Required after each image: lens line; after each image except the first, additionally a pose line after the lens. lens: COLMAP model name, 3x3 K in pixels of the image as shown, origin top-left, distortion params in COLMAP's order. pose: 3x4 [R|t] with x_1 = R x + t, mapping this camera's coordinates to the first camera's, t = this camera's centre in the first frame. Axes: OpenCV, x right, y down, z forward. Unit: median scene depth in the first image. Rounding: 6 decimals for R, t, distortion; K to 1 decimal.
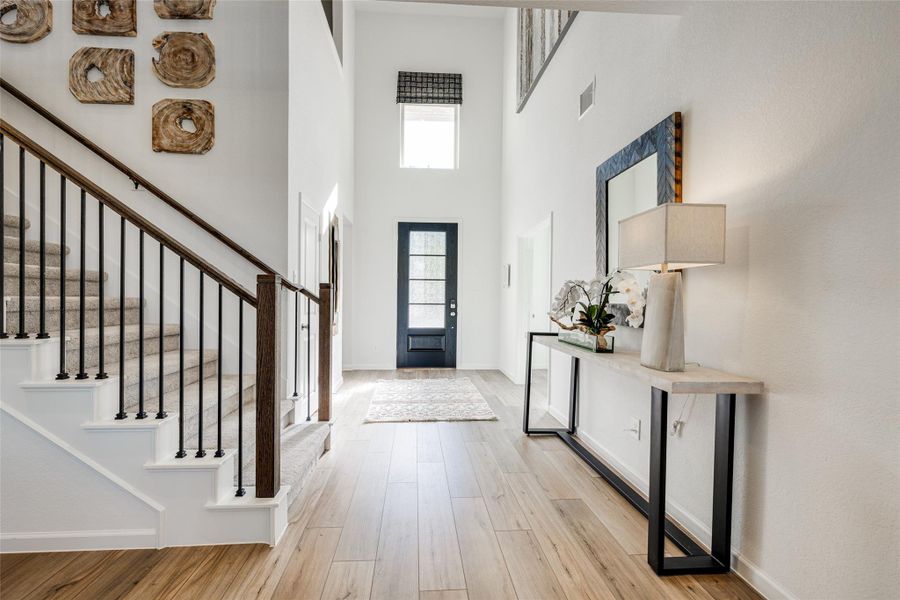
lens RADIAL K [[391.2, 0, 457.5], [0, 391.2, 299.2], [0, 0, 1]] dist [0.001004, 0.000138]
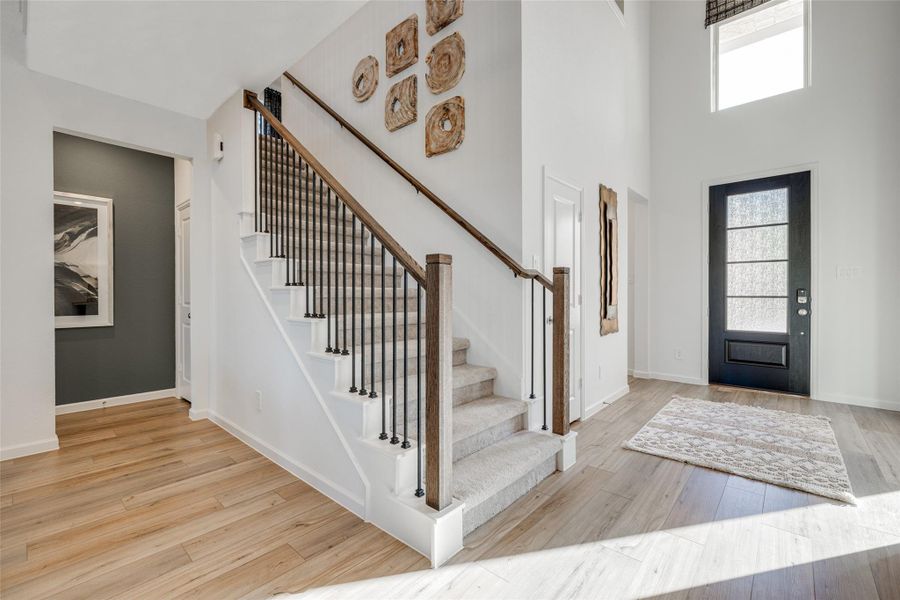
lens RADIAL K [[416.7, 0, 467.3], [0, 416.7, 293.3], [0, 0, 1]] dist [0.000326, 0.000350]
pose [[0.720231, -0.005993, -0.693708, 0.128257], [0.002634, 0.999979, -0.005904, 0.017843], [0.693729, 0.002425, 0.720232, 0.223044]]
